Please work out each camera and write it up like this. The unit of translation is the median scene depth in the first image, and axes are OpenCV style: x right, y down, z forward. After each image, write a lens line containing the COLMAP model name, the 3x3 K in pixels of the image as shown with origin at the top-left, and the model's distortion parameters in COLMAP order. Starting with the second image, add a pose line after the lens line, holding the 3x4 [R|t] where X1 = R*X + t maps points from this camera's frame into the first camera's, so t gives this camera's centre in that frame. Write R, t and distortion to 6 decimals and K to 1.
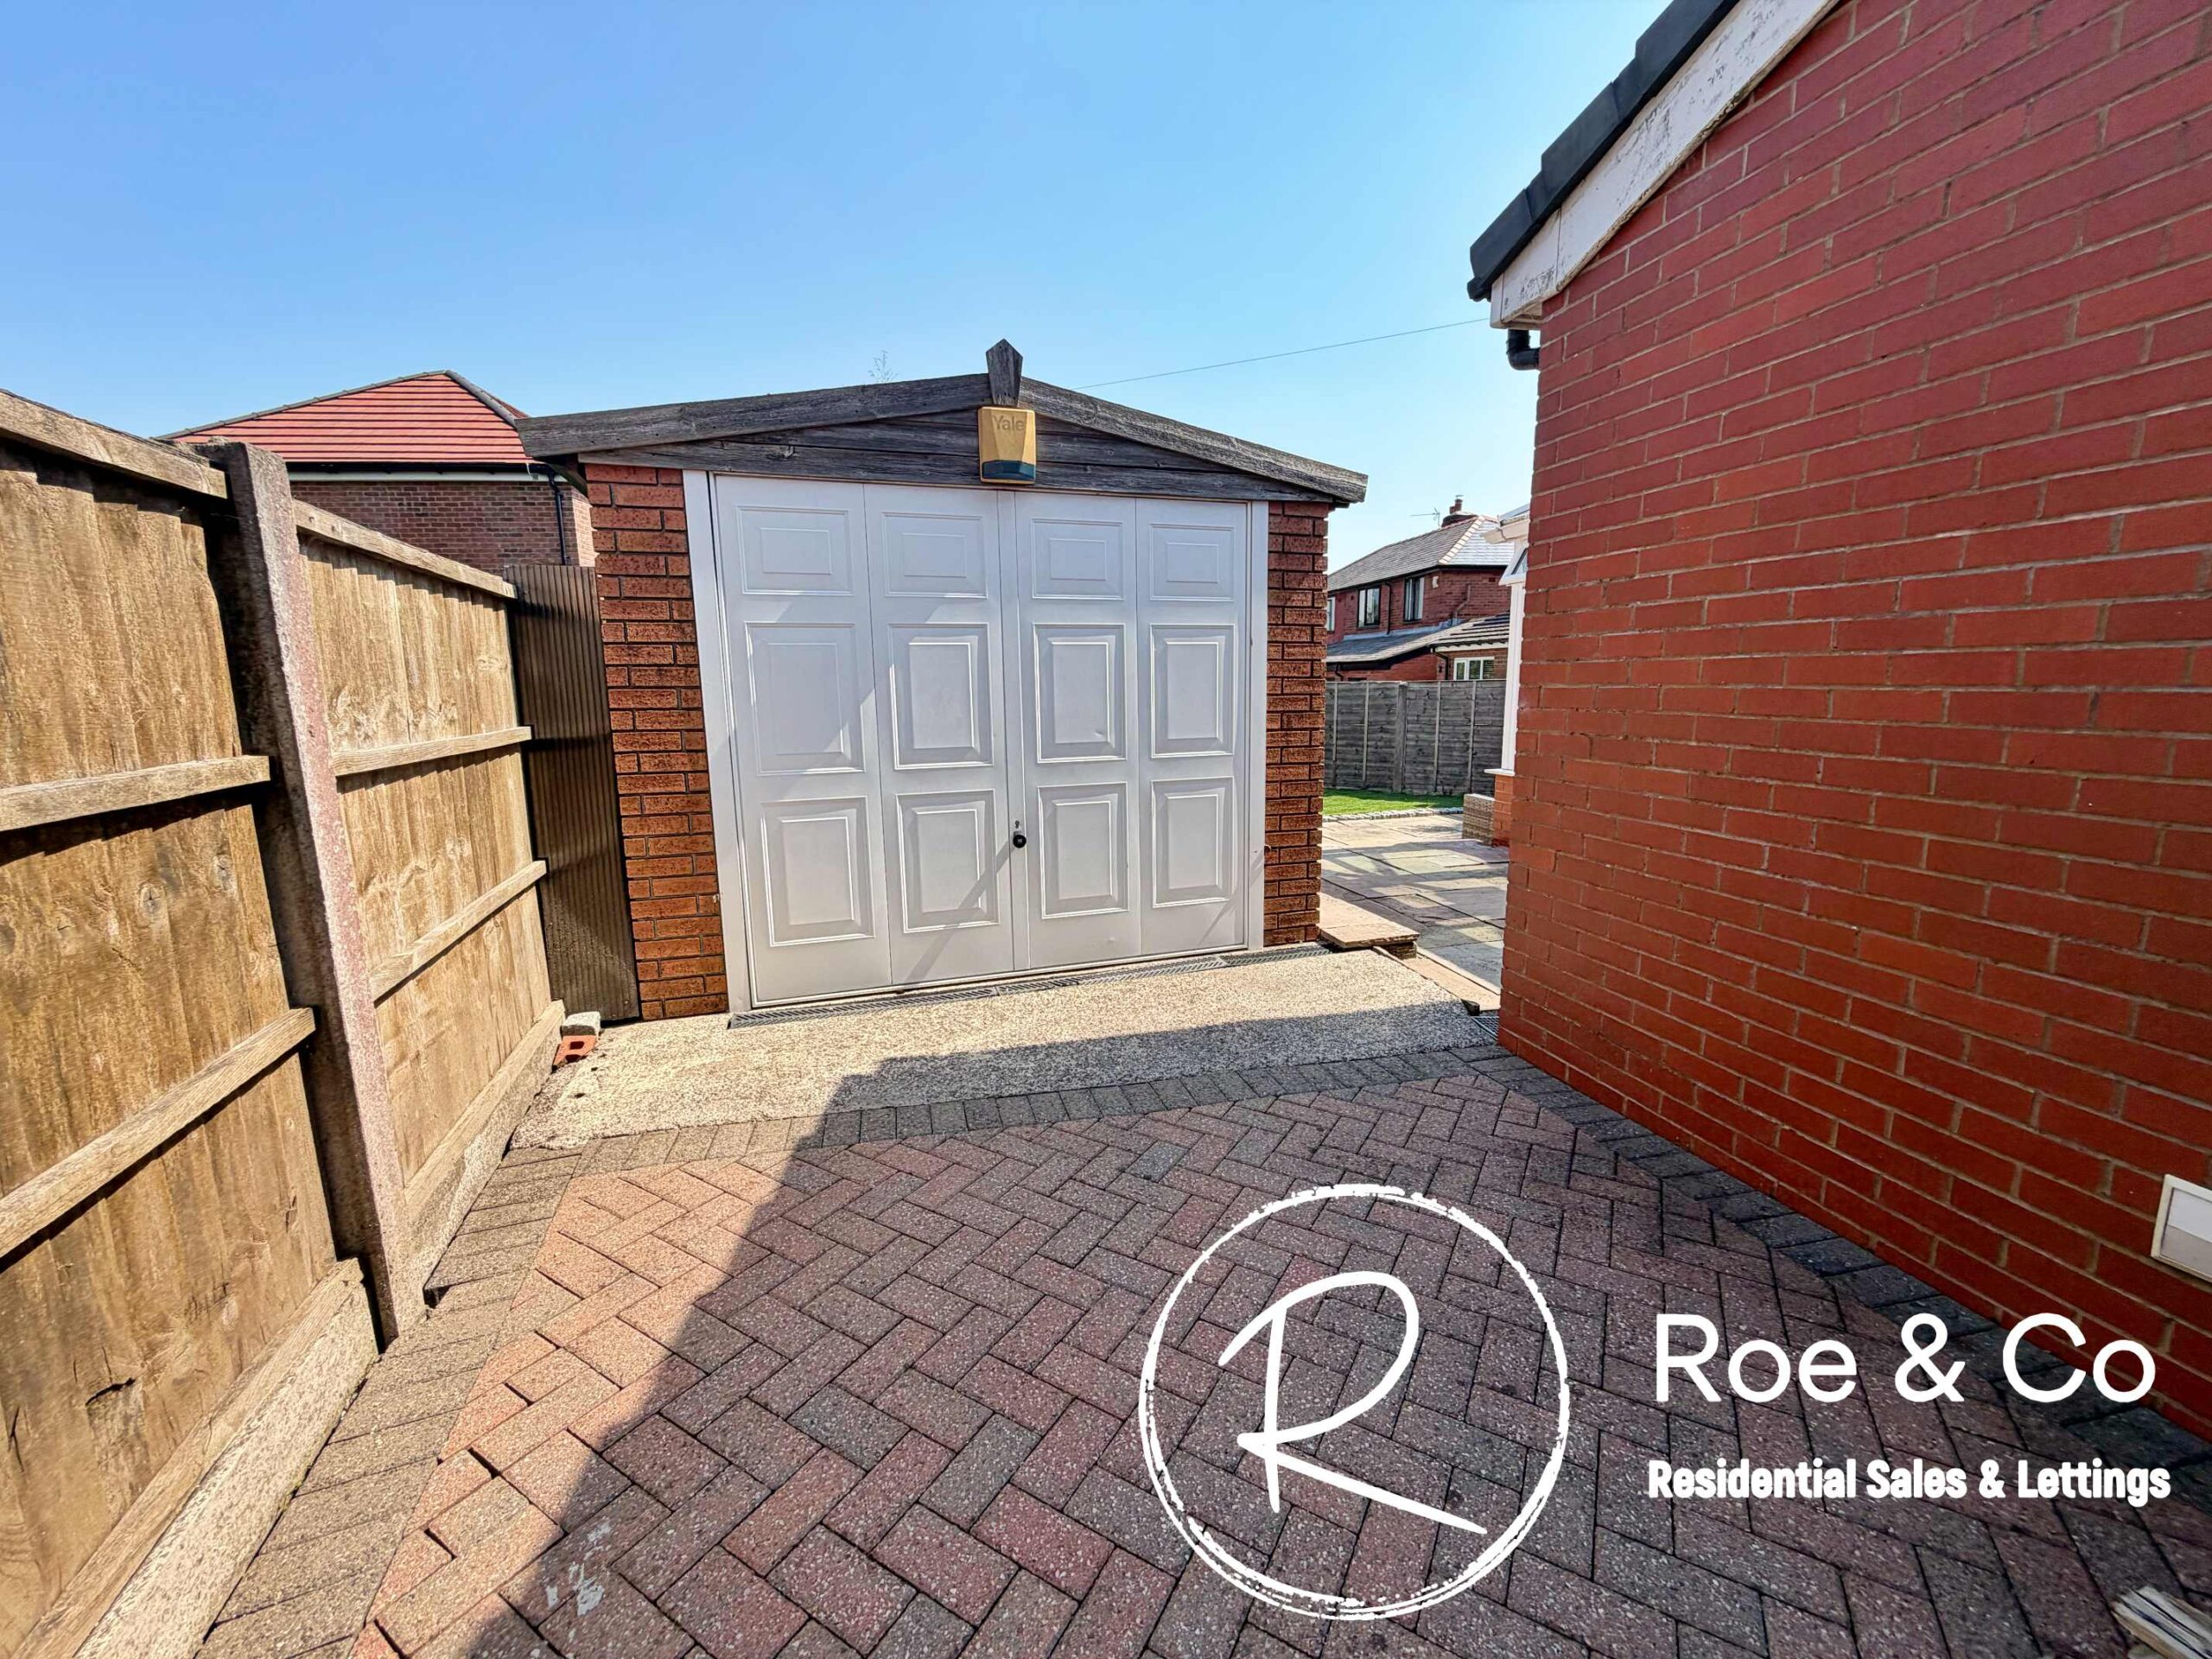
lens RADIAL K [[887.4, 0, 1100.1], [0, 887.4, 824.8], [0, 0, 1]] dist [-0.001090, -0.001243]
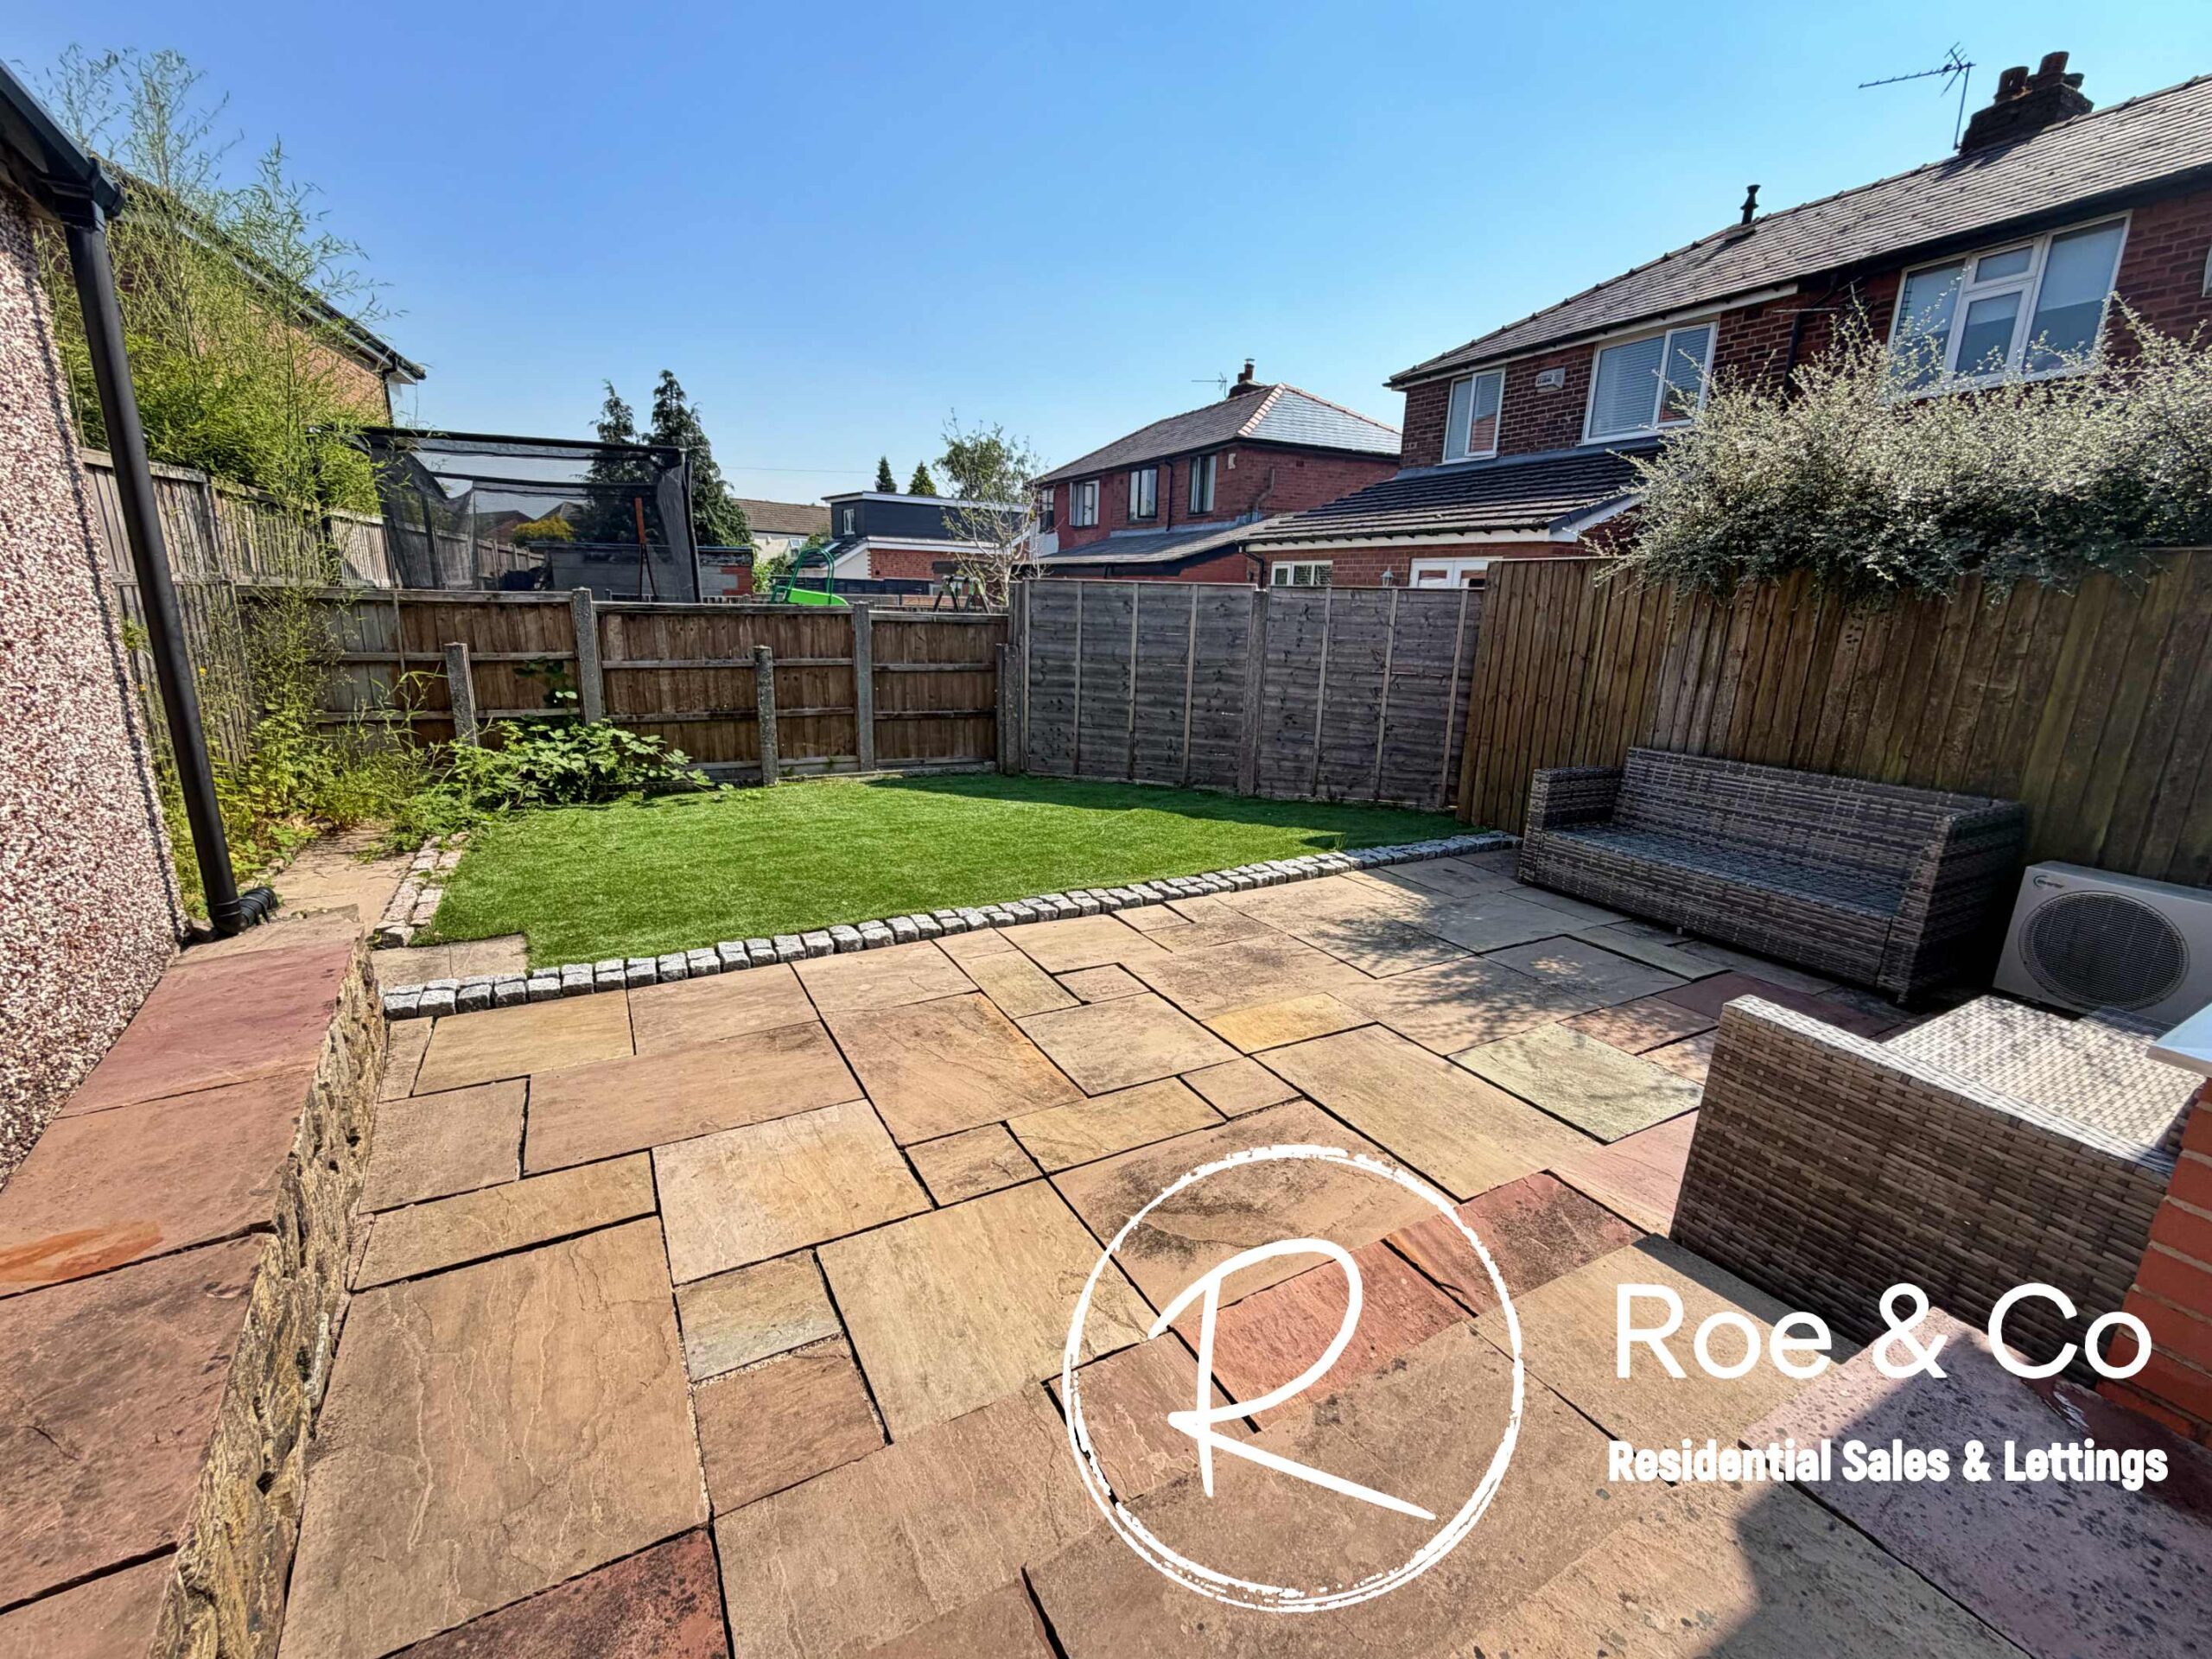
lens RADIAL K [[958.9, 0, 1104.4], [0, 958.9, 828.8], [0, 0, 1]] dist [-0.001715, 0.000363]
pose [[0.962326, -0.024953, 0.270750, 0.050362], [0.002031, 0.996412, 0.084611, -0.035015], [-0.271890, -0.080874, 0.958924, 0.248065]]
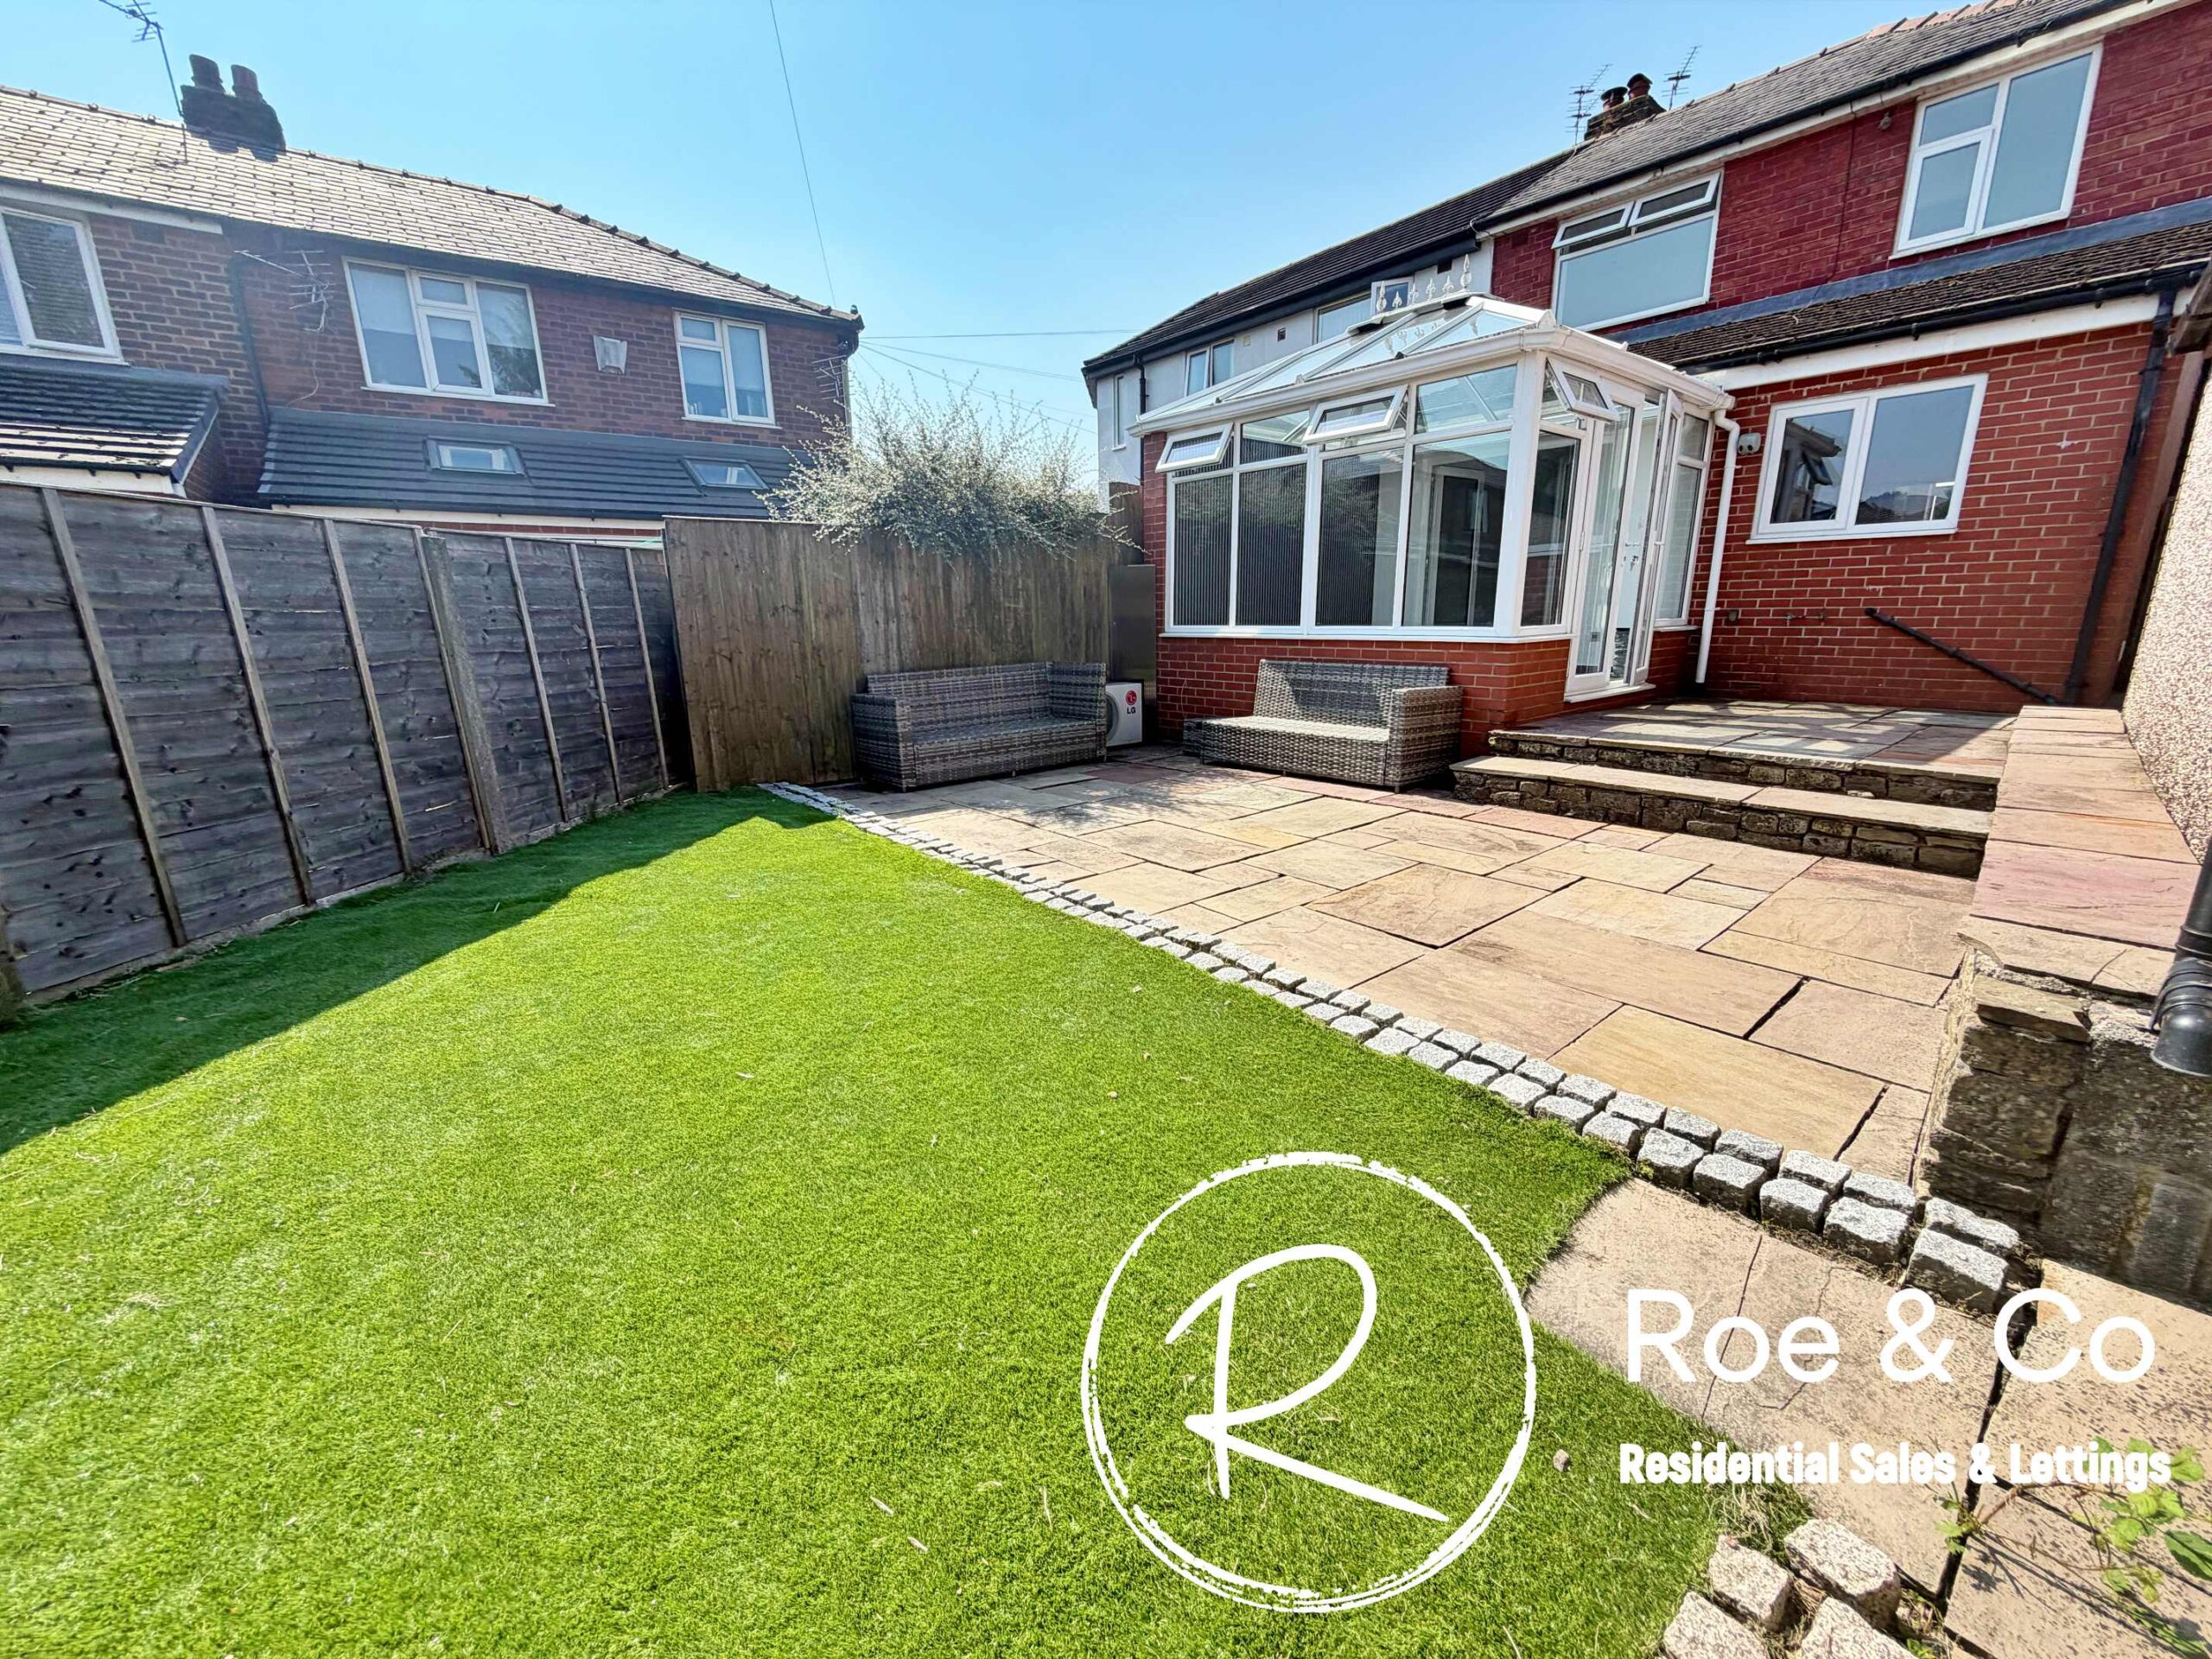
lens RADIAL K [[887.4, 0, 1099.4], [0, 887.4, 835.3], [0, 0, 1]] dist [-0.001090, -0.001243]
pose [[-0.447072, -0.196136, 0.872730, -0.042568], [0.167881, 0.939928, 0.297238, -0.057481], [-0.878603, 0.279402, -0.387288, 0.490668]]
